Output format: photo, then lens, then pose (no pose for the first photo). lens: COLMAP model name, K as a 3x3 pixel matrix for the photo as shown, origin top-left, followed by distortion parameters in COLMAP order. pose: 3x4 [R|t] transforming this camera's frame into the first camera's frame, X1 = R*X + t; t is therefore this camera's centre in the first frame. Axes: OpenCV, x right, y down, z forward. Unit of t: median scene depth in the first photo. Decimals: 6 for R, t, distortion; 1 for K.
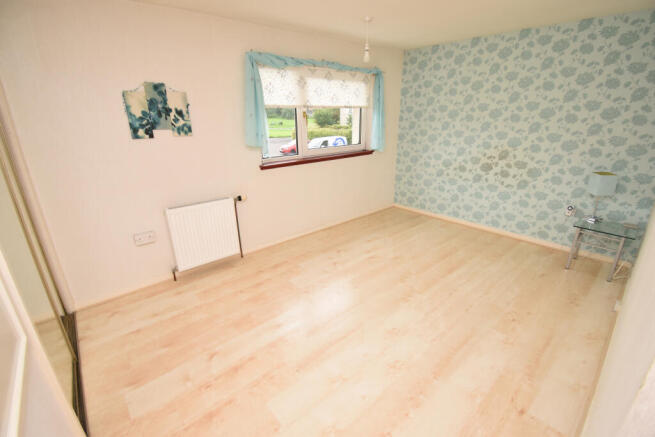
lens RADIAL K [[291.7, 0, 329.1], [0, 291.7, 216.0], [0, 0, 1]] dist [0.012507, -0.020934]
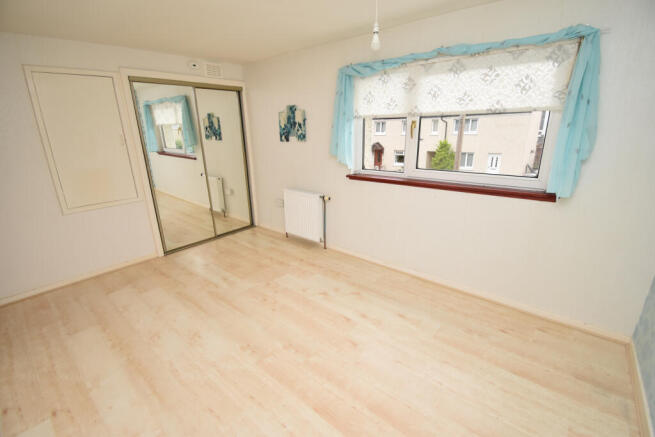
lens RADIAL K [[291.7, 0, 329.1], [0, 291.7, 216.0], [0, 0, 1]] dist [0.012507, -0.020934]
pose [[0.145612, 0.289379, -0.946075, 0.901783], [-0.311450, 0.921054, 0.233790, -0.300789], [0.939040, 0.260612, 0.224244, 0.868839]]
